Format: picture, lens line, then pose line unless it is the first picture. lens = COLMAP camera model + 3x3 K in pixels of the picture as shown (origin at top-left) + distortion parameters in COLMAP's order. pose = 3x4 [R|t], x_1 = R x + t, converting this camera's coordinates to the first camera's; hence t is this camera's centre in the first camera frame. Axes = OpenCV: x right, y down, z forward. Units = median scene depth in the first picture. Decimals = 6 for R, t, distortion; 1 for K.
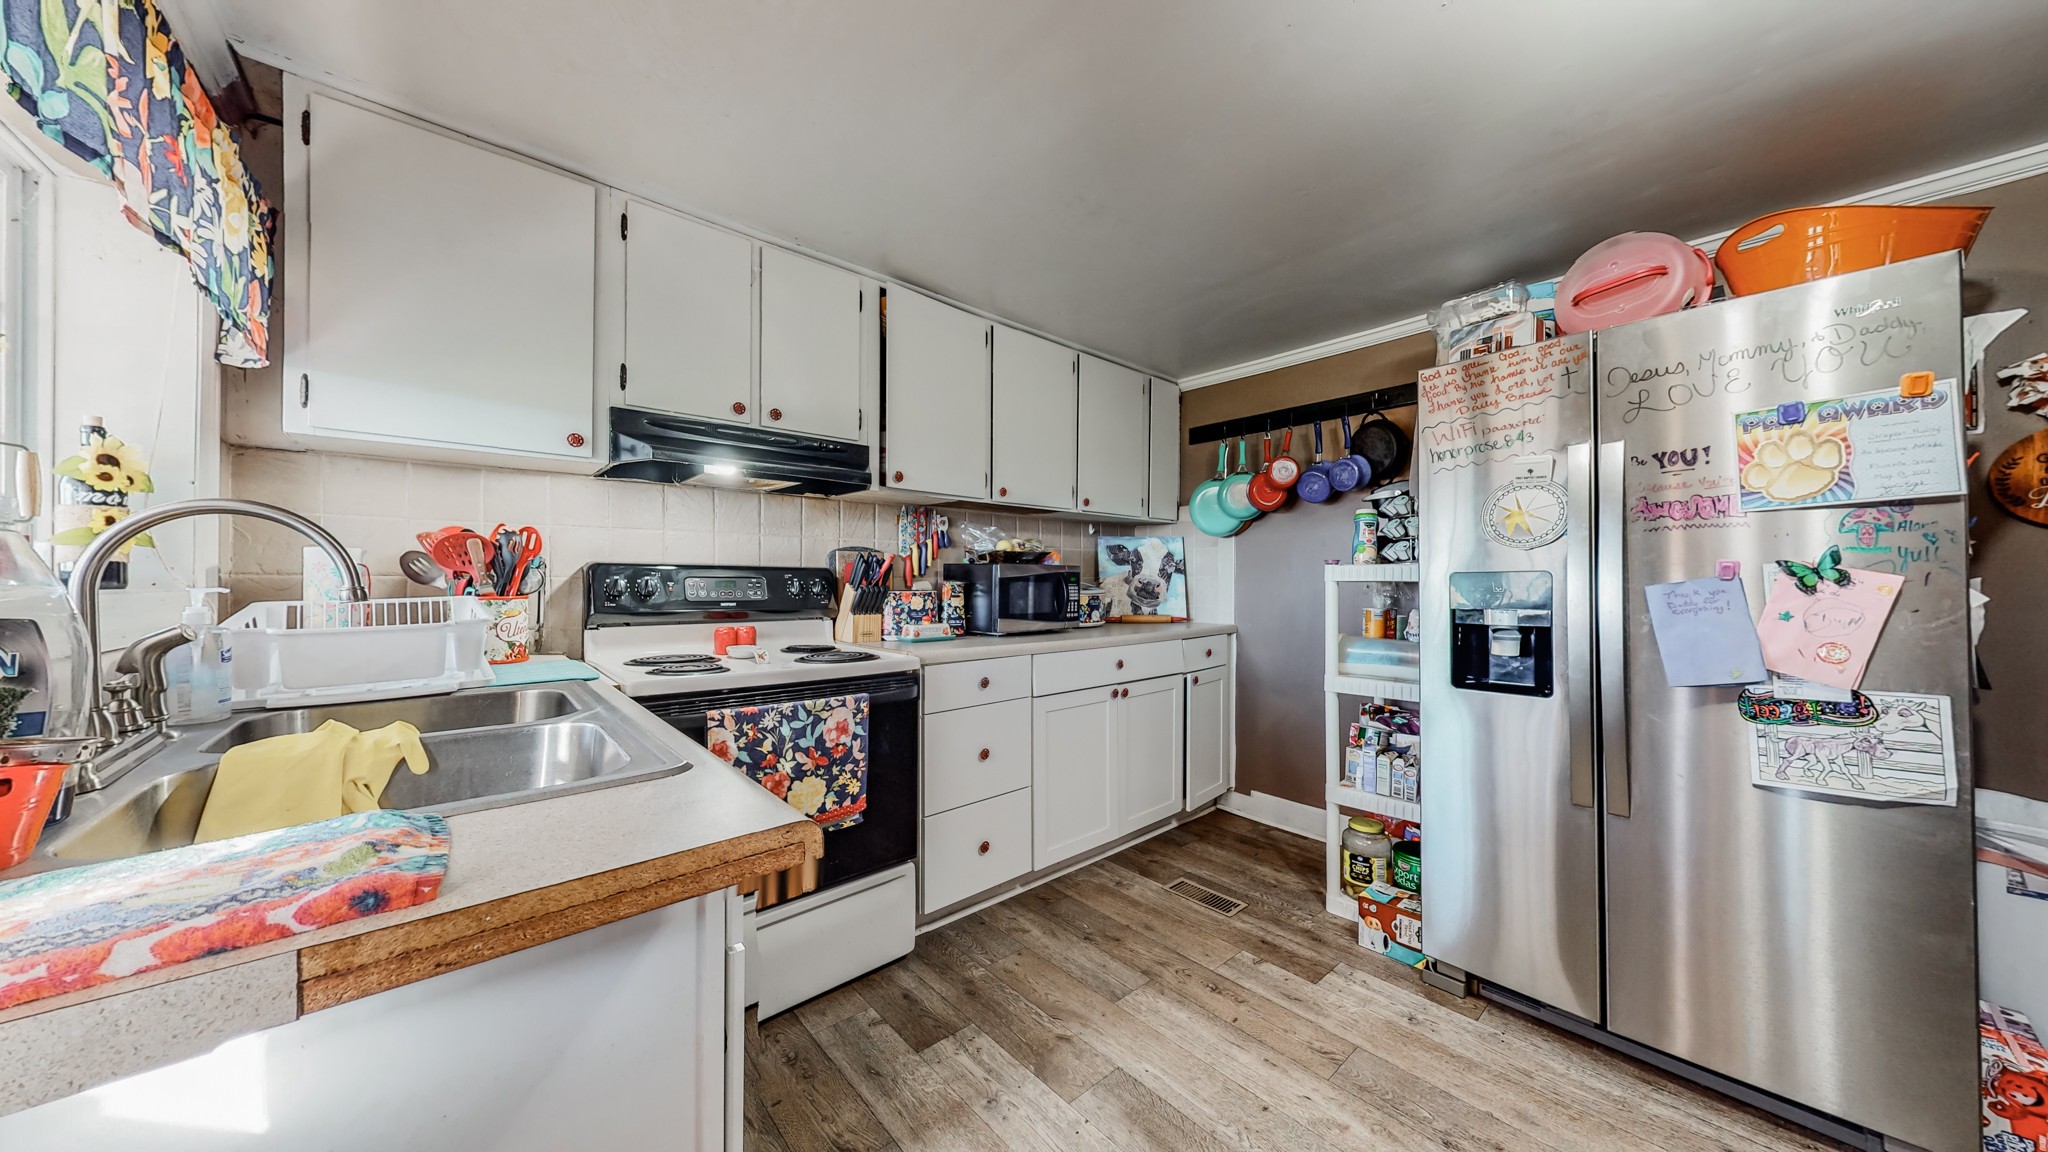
lens RADIAL K [[649.2, 0, 1025.8], [0, 649.2, 581.1], [0, 0, 1]] dist [-0.000562, 0.000000]
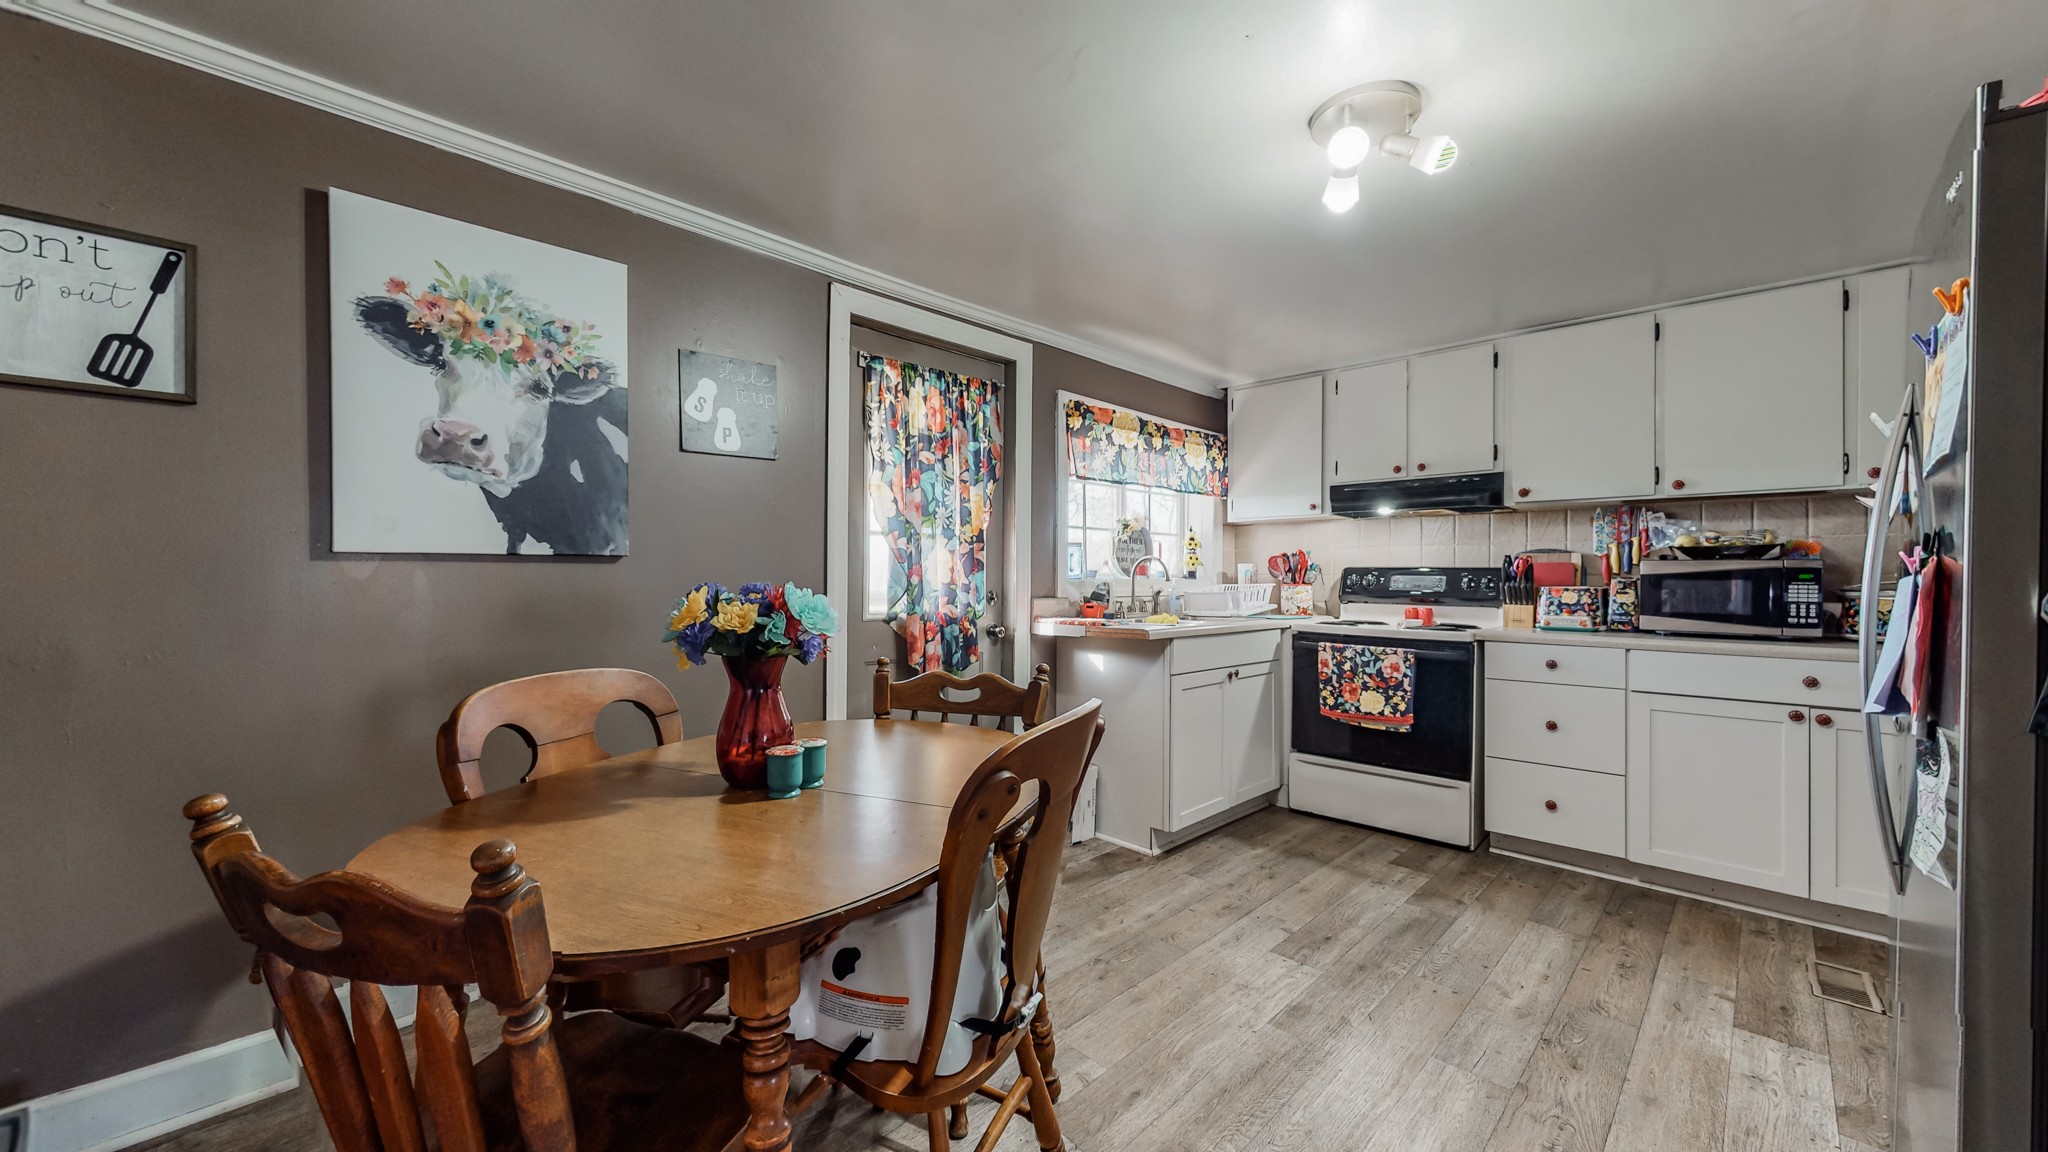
lens RADIAL K [[767.7, 0, 1020.2], [0, 767.7, 579.0], [0, 0, 1]] dist [0.010417, 0.000082]
pose [[0.067961, 0.002492, -0.997685, 1.535431], [-0.005089, 0.999985, 0.002151, 0.005586], [0.997675, 0.004931, 0.067973, -0.063625]]
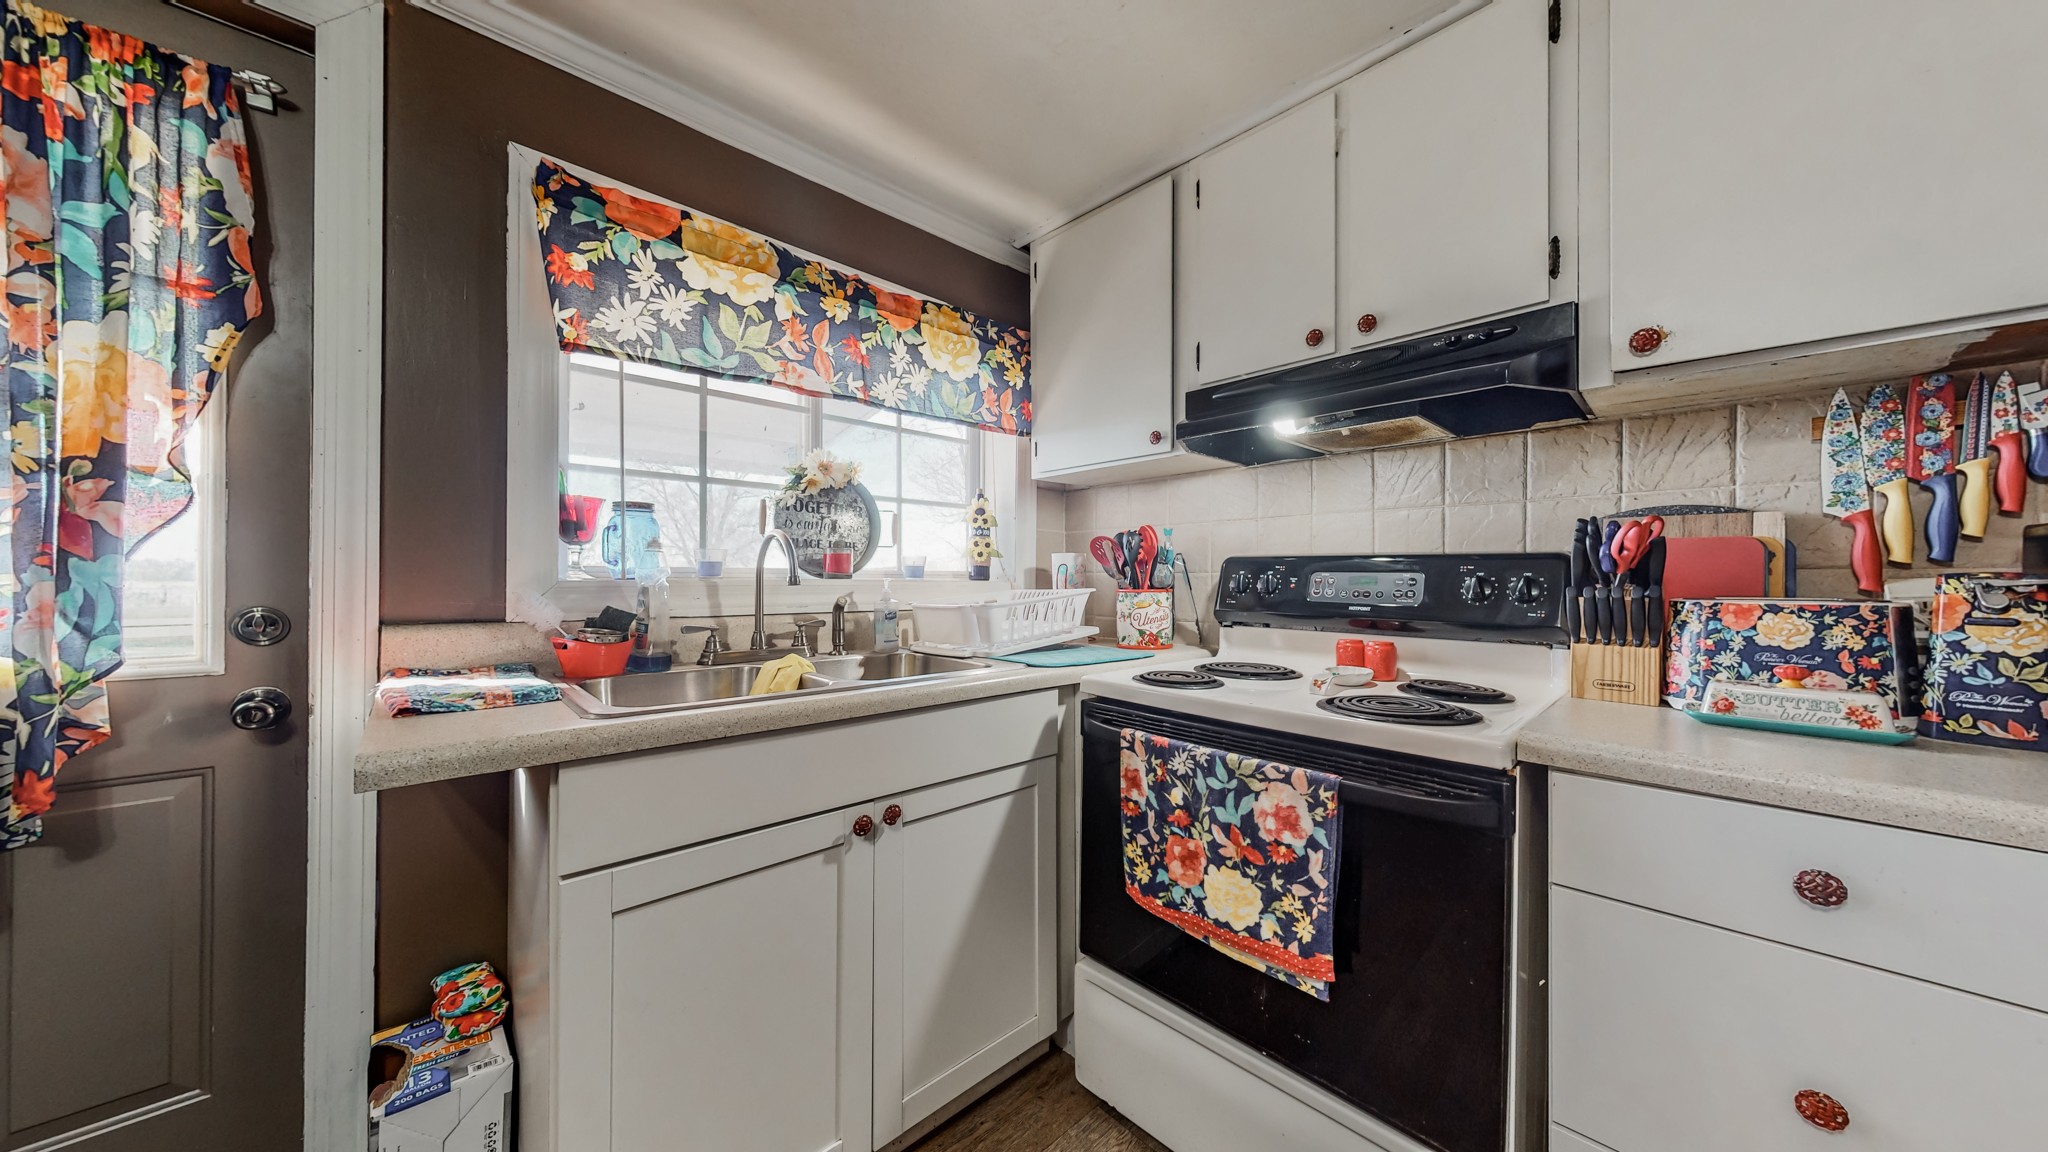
lens RADIAL K [[649.2, 0, 1020.8], [0, 649.2, 579.6], [0, 0, 1]] dist [-0.000562, 0.000000]
pose [[0.022620, 0.000628, -0.999744, 0.305092], [-0.004677, 0.999989, 0.000522, 0.005898], [0.999733, 0.004664, 0.022623, 0.723188]]
